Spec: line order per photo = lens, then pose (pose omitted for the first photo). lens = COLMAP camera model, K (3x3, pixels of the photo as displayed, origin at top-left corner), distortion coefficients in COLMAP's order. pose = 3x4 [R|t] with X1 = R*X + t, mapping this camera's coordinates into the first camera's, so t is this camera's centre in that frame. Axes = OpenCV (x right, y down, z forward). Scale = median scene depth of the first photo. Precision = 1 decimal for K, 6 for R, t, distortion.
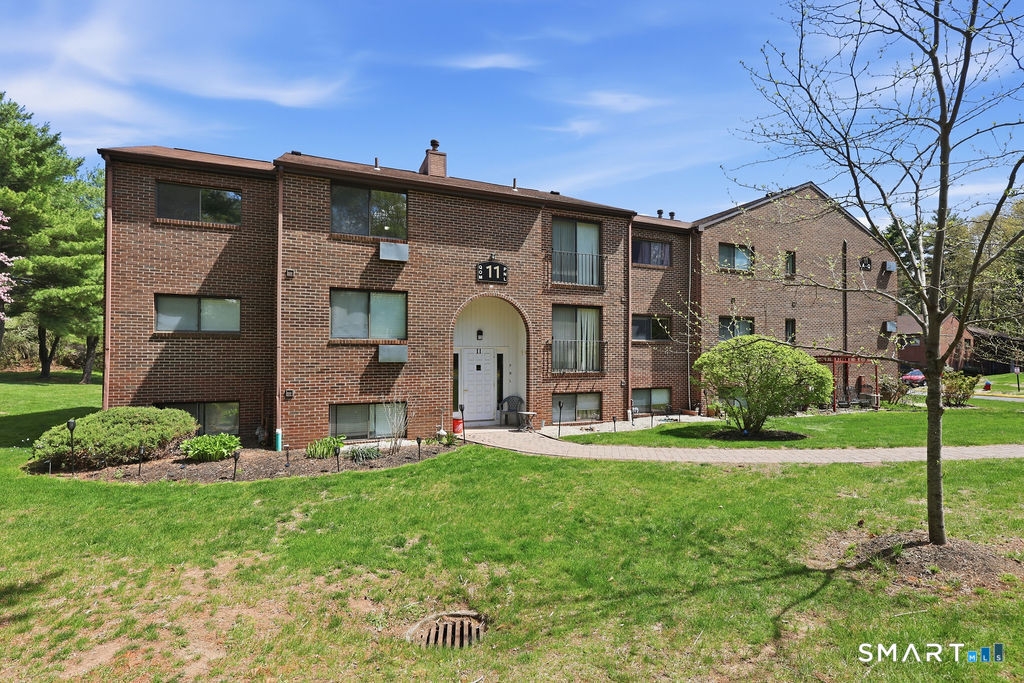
lens RADIAL K [[479.5, 0, 512.8], [0, 479.5, 352.8], [0, 0, 1]] dist [0.000083, 0.000174]
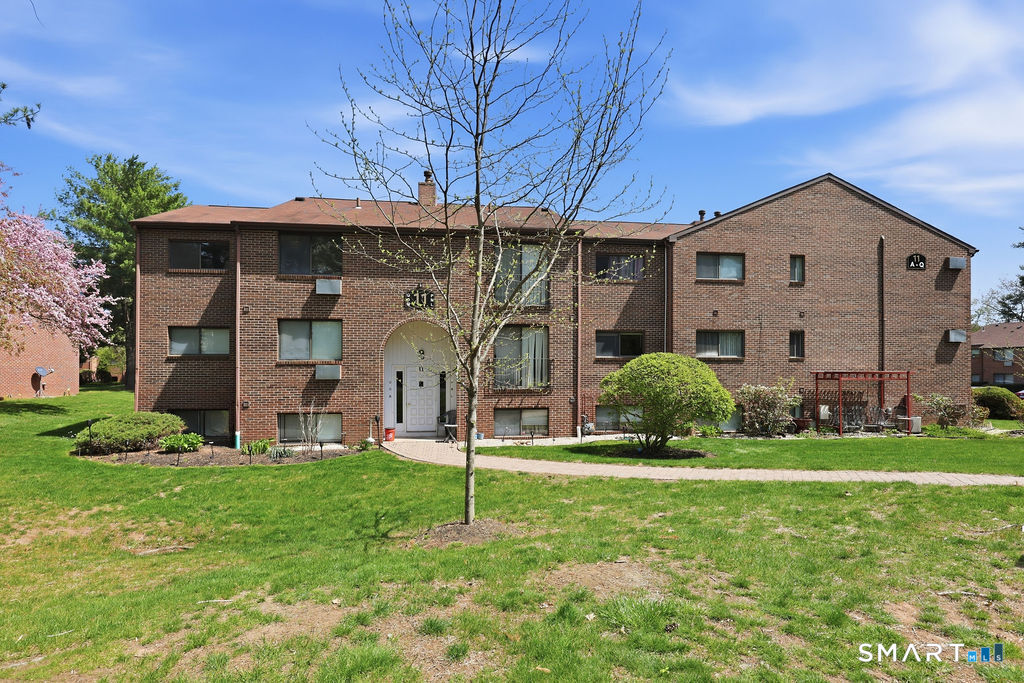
lens RADIAL K [[524.1, 0, 514.7], [0, 524.1, 367.7], [0, 0, 1]] dist [-0.000863, -0.000494]
pose [[0.964633, -0.001533, -0.263591, 0.512589], [0.003334, 0.999974, 0.006387, -0.015174], [0.263574, -0.007040, 0.964614, -0.129692]]
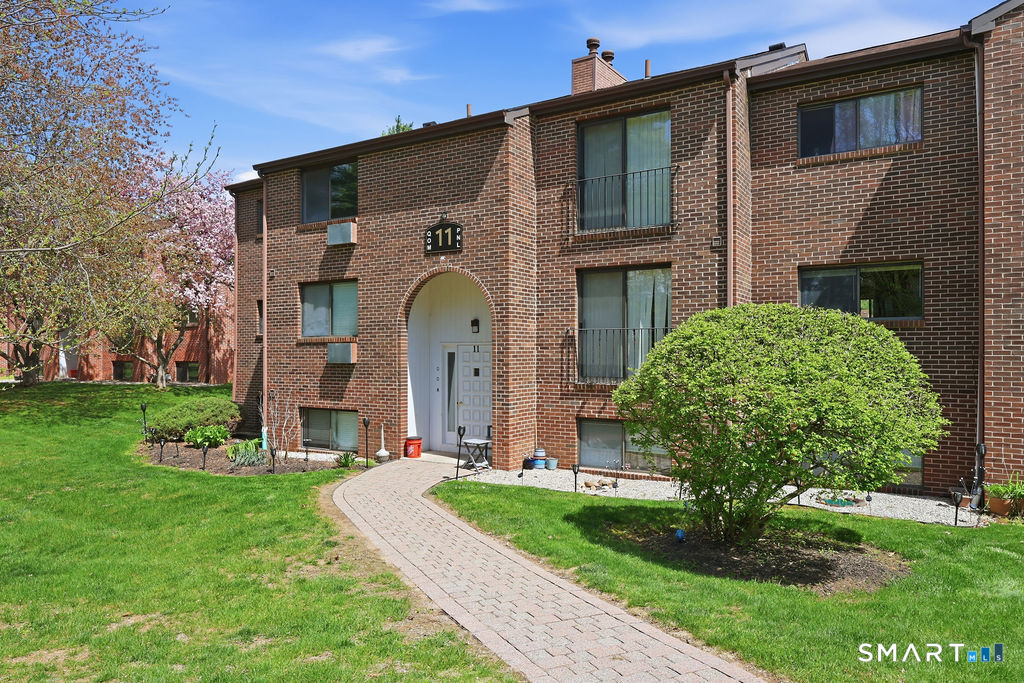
lens RADIAL K [[724.4, 0, 510.8], [0, 724.4, 361.9], [0, 0, 1]] dist [-0.000526, 0.000552]
pose [[0.559766, 0.003141, -0.828645, 0.937898], [0.004801, 0.999964, 0.007034, 0.009377], [0.828637, -0.007916, 0.559731, 0.497365]]
